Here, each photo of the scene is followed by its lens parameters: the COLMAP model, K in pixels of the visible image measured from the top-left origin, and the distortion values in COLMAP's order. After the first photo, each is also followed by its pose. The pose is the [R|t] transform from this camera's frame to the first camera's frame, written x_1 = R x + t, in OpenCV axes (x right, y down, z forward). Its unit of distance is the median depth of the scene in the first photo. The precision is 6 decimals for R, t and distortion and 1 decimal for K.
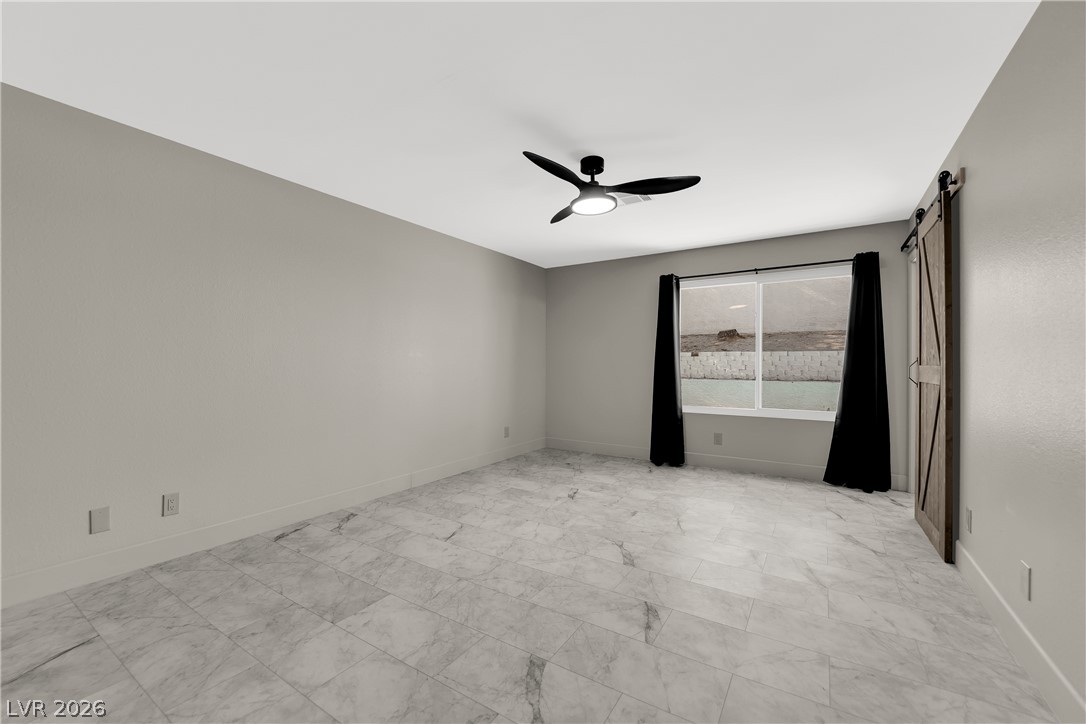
lens RADIAL K [[438.5, 0, 538.8], [0, 438.5, 363.2], [0, 0, 1]] dist [-0.010691, -0.002496]
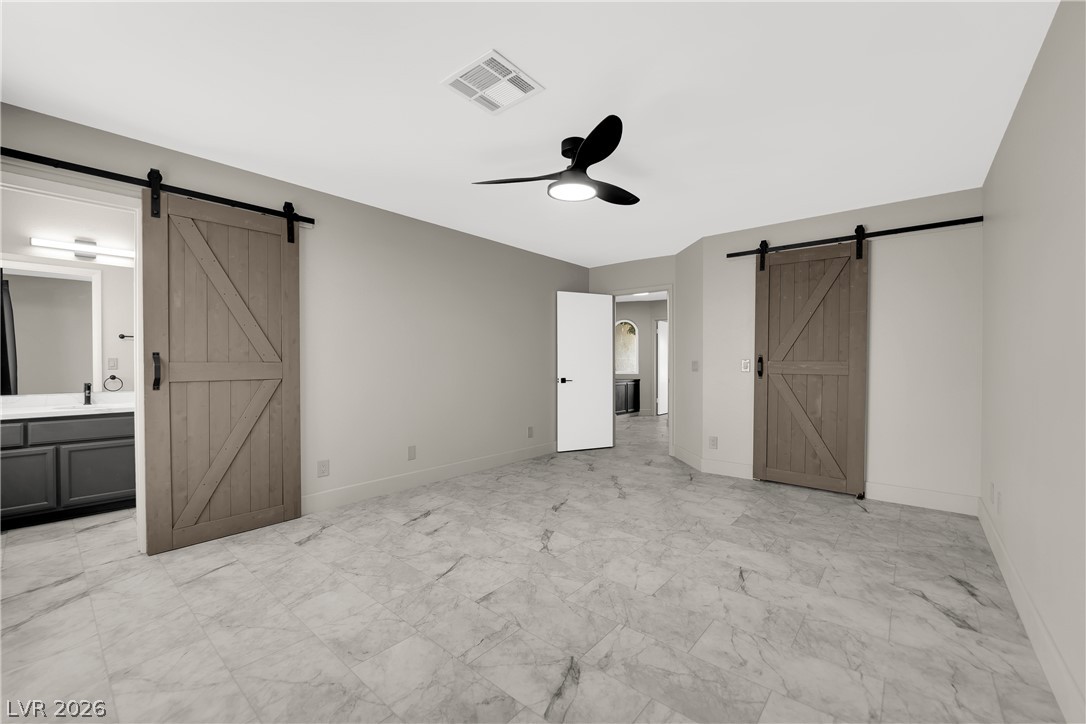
lens RADIAL K [[438.5, 0, 538.8], [0, 438.5, 363.2], [0, 0, 1]] dist [-0.010691, -0.002496]
pose [[-0.990861, -0.005335, 0.134780, 0.073473], [-0.004586, 0.999972, 0.005867, -0.001768], [-0.134808, 0.005195, -0.990858, 2.053382]]
